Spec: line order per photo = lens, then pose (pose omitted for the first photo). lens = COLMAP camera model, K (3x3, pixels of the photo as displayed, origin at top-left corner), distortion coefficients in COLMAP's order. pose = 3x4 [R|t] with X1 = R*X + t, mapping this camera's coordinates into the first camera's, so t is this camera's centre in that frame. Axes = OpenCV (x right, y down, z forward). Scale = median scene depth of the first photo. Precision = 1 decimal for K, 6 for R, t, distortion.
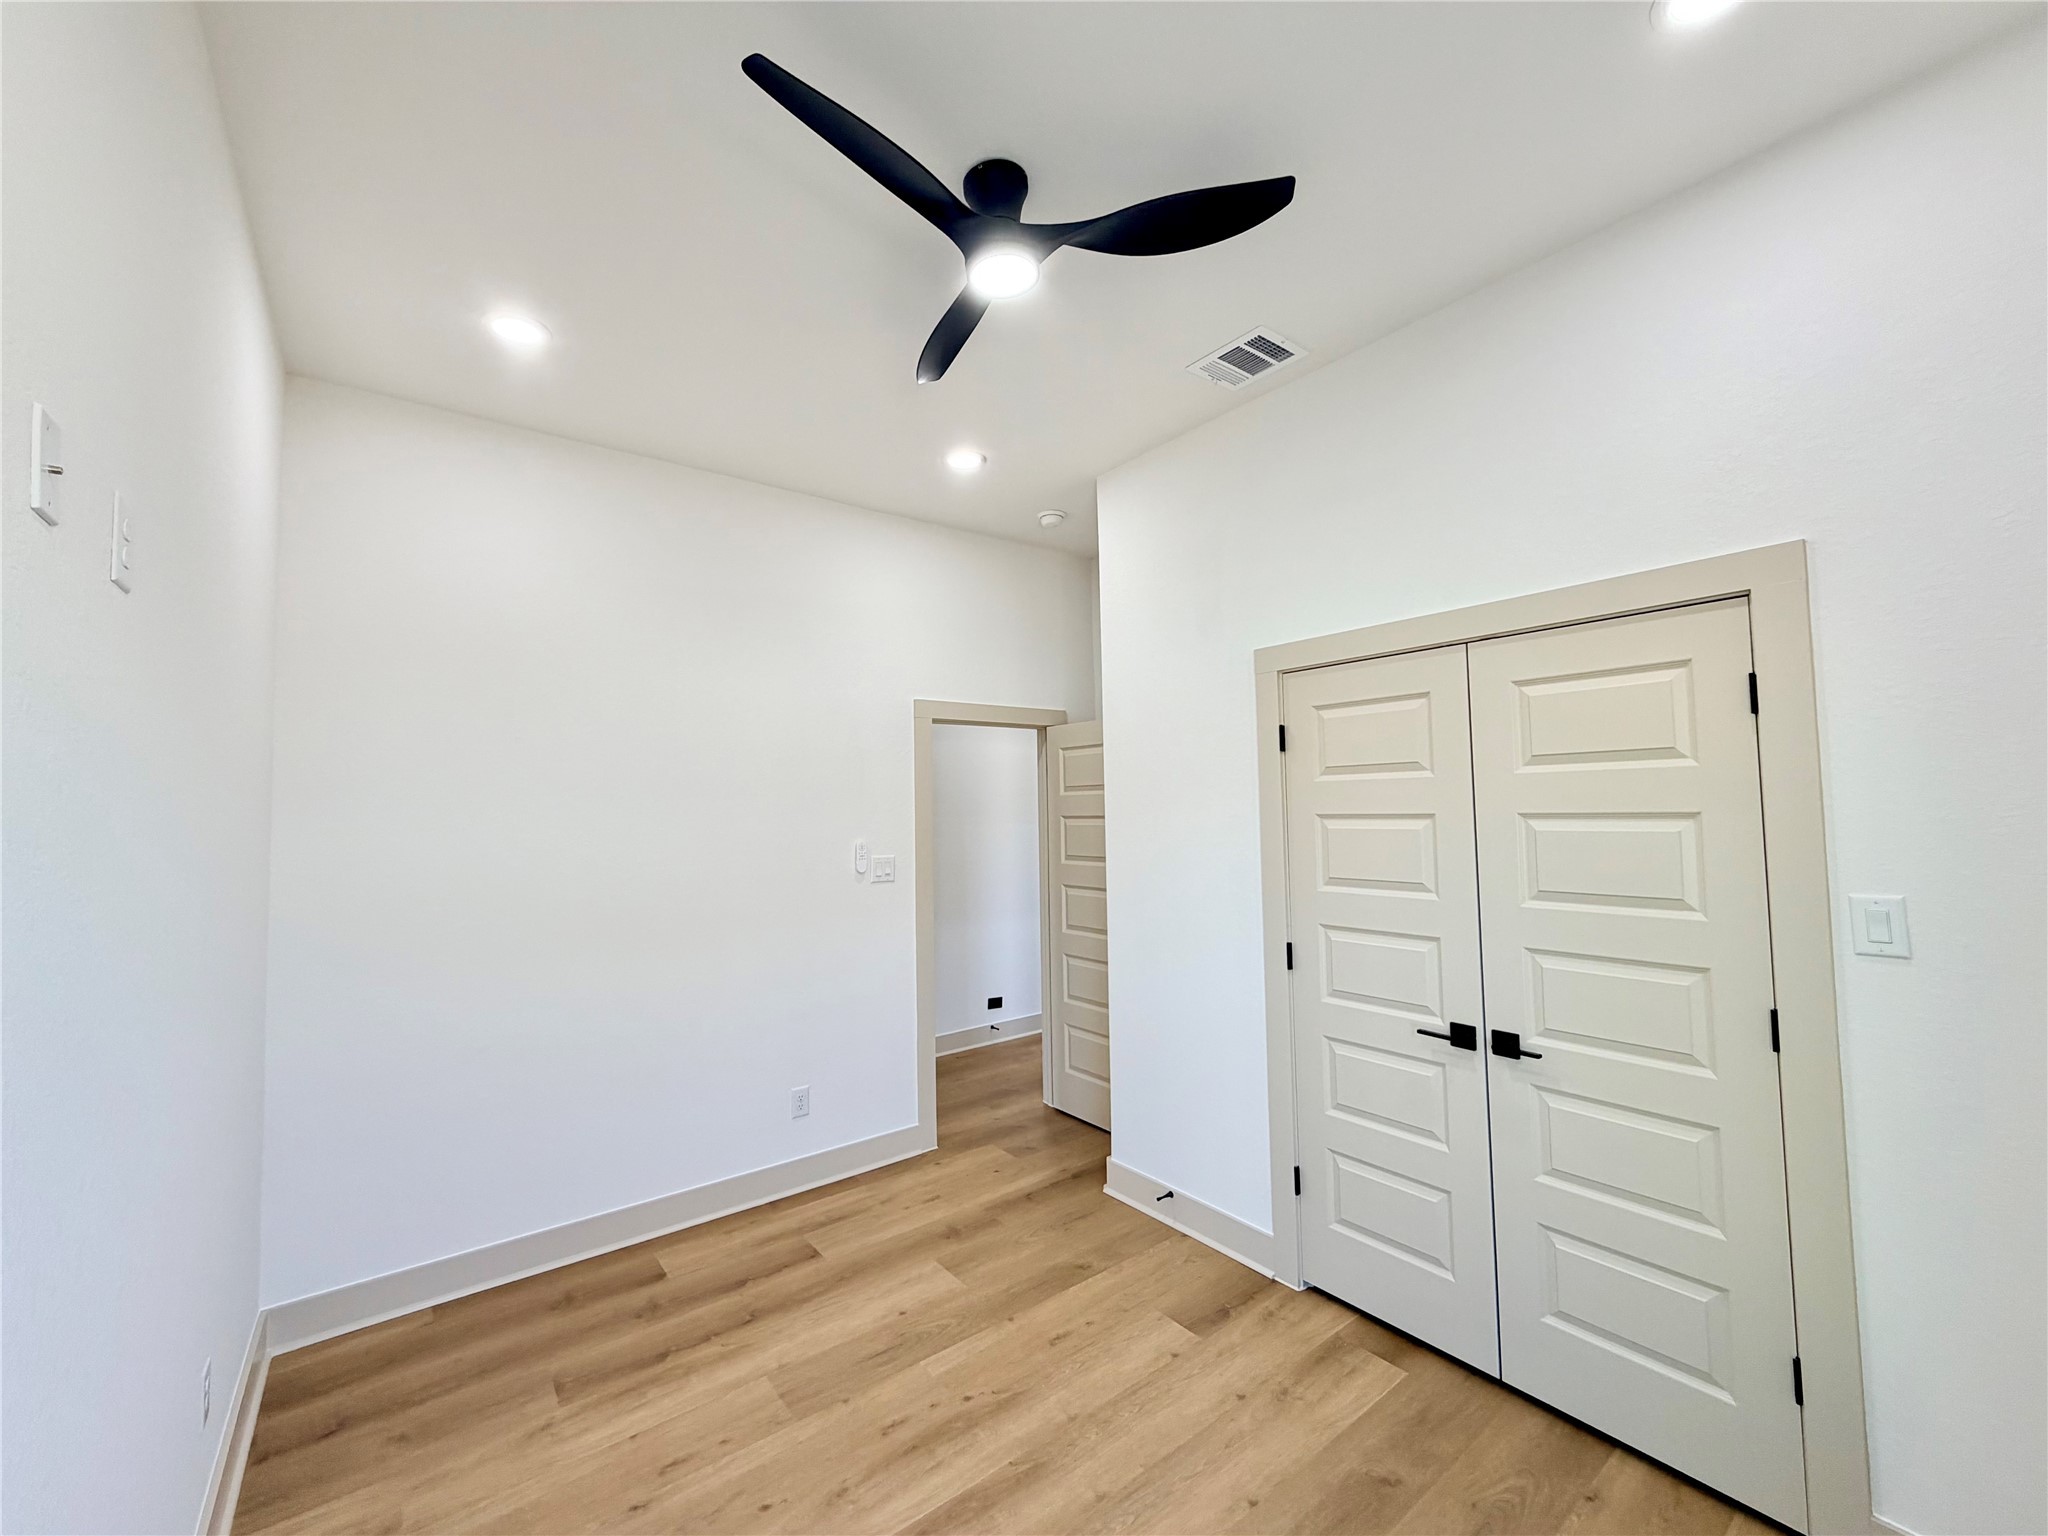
lens RADIAL K [[816.0, 0, 1016.4], [0, 816.0, 766.9], [0, 0, 1]] dist [-0.000614, -0.000018]
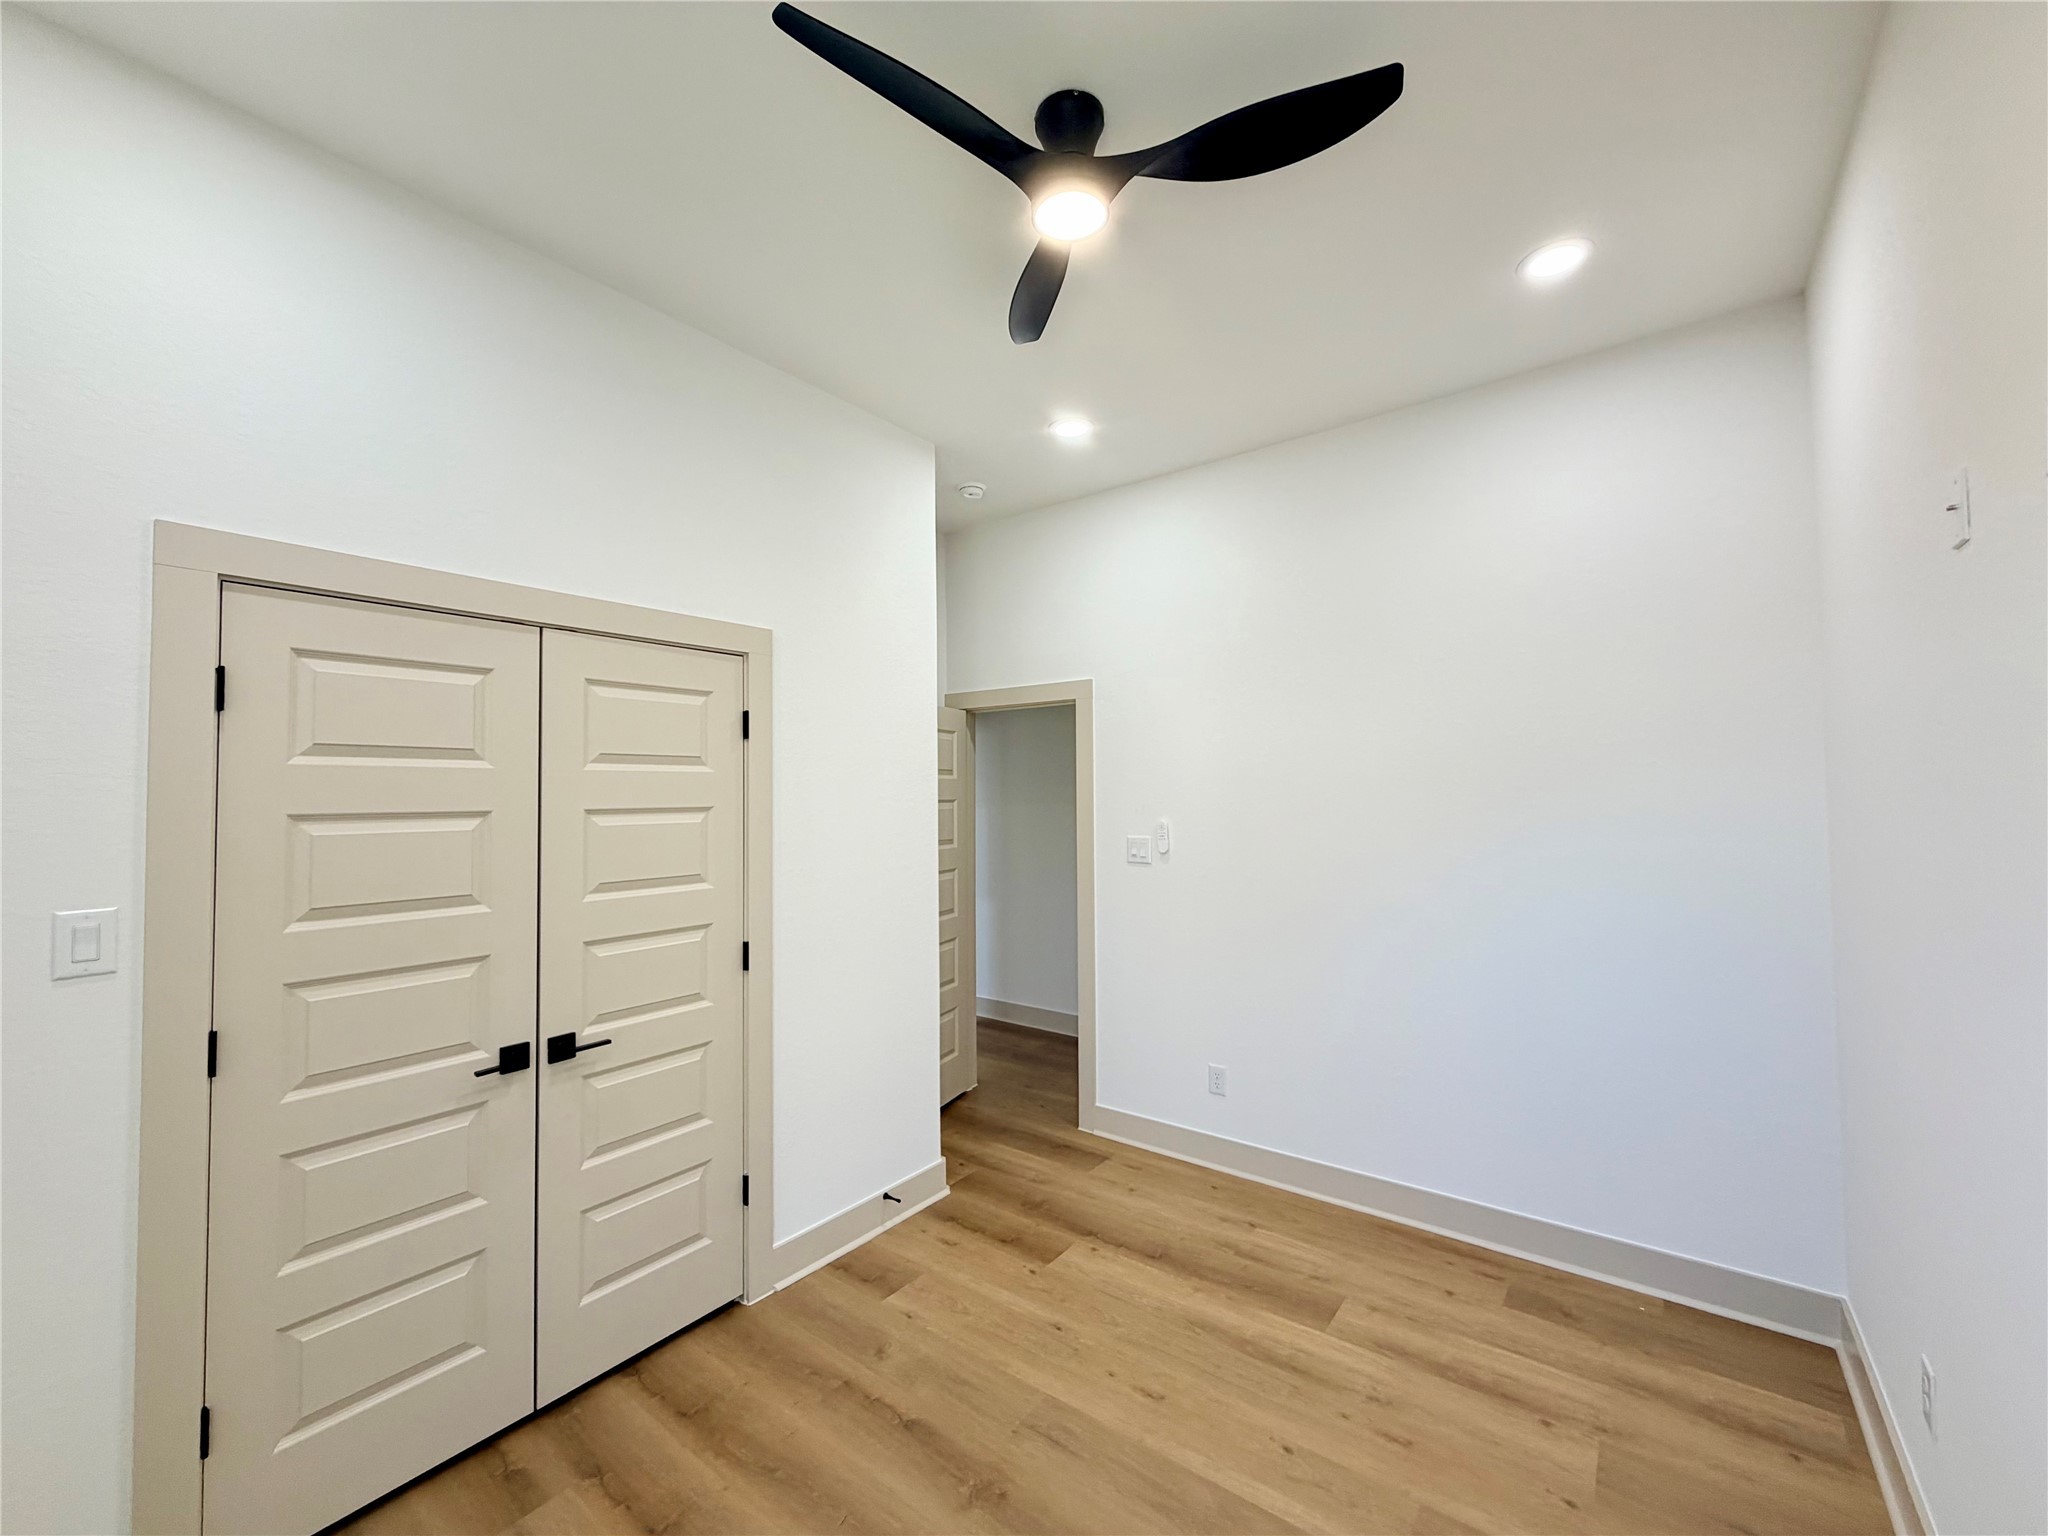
lens RADIAL K [[816.0, 0, 1016.4], [0, 816.0, 766.9], [0, 0, 1]] dist [-0.000614, -0.000018]
pose [[-0.253948, 0.054610, 0.965675, -0.494467], [-0.036594, 0.997148, -0.066013, 0.050571], [-0.966525, -0.052101, -0.251225, 0.733110]]
